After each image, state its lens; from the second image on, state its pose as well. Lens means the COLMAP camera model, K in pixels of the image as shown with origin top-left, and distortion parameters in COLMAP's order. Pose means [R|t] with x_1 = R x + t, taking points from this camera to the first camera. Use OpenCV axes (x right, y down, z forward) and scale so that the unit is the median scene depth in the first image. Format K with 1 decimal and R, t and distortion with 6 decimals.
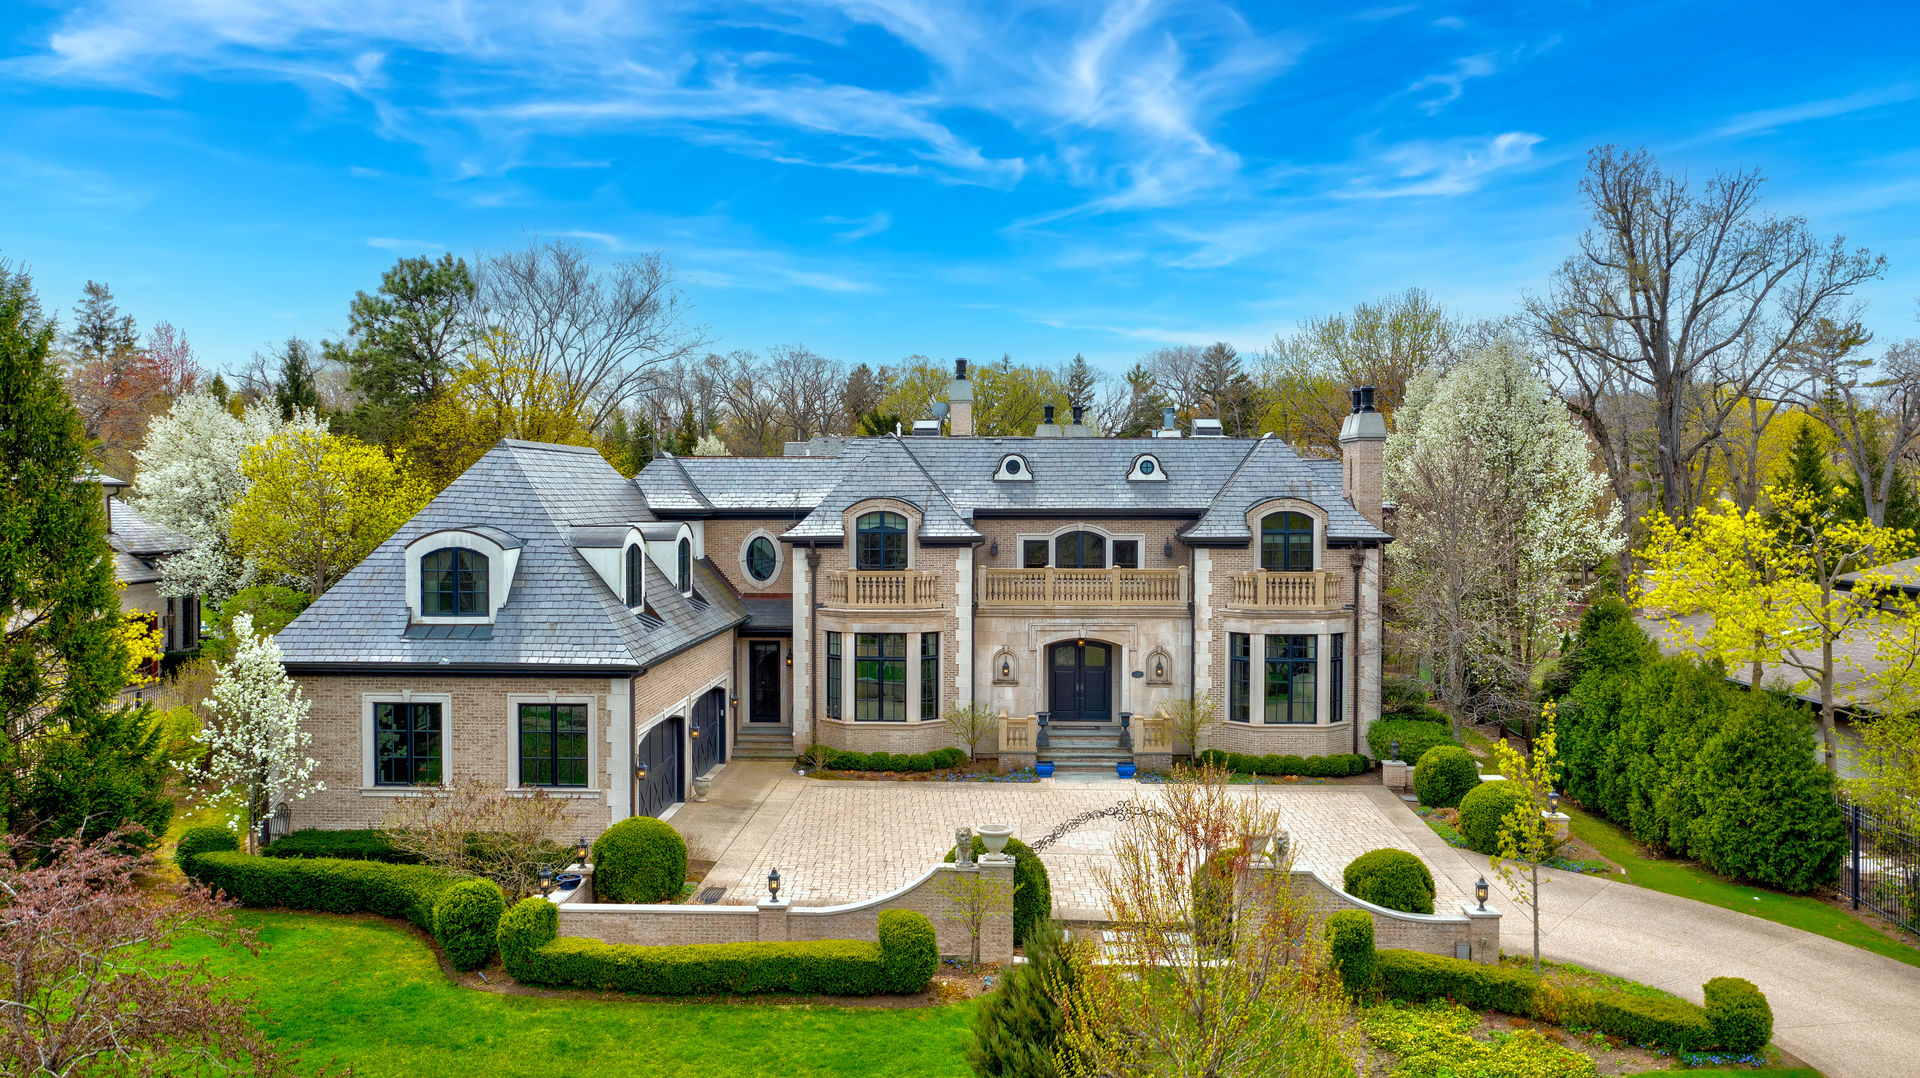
lens RADIAL K [[1562.4, 0, 960.0], [0, 1562.4, 539.0], [0, 0, 1]] dist [-0.021709, 0.079533]
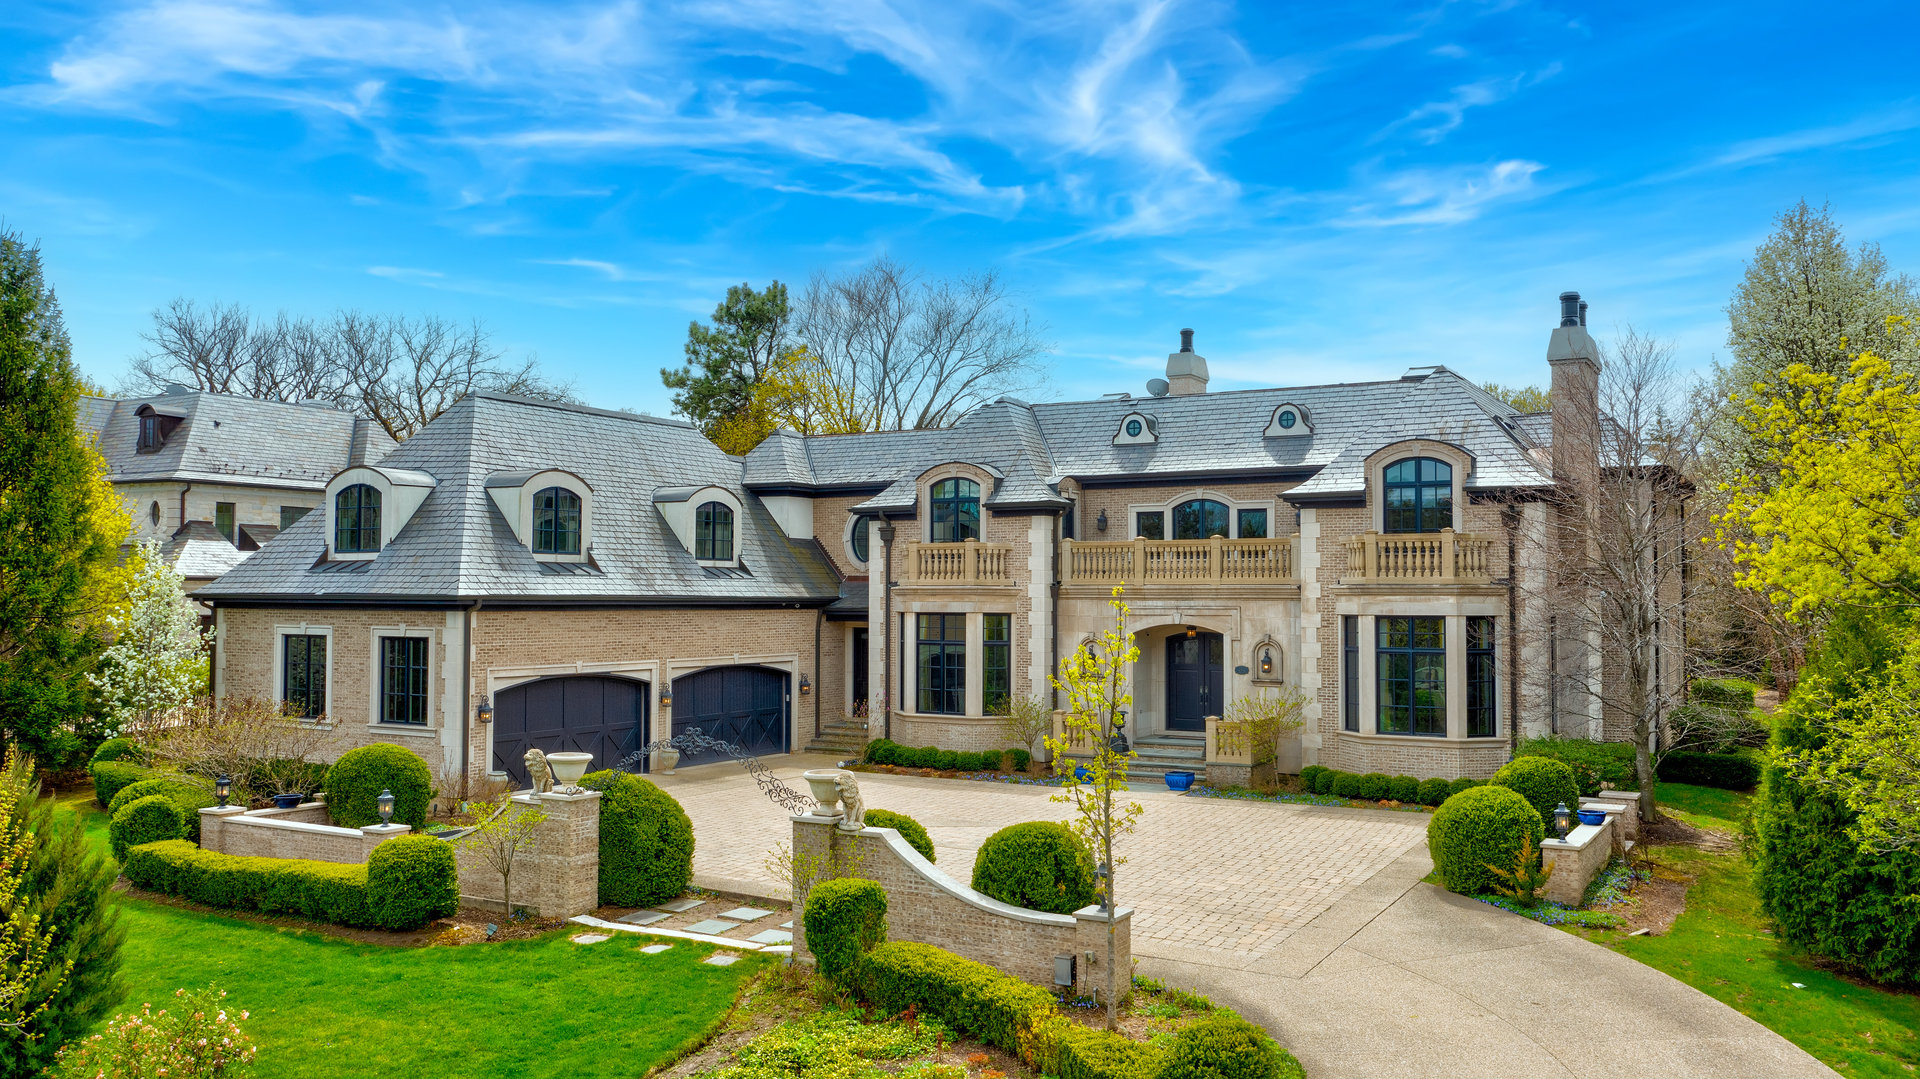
lens RADIAL K [[1562.4, 0, 960.0], [0, 1562.4, 539.5], [0, 0, 1]] dist [-0.021709, 0.079533]
pose [[0.878686, -0.017613, -0.477076, 0.377734], [-0.016503, 0.997601, -0.067225, 0.077718], [0.477115, 0.066943, 0.876287, 0.230375]]
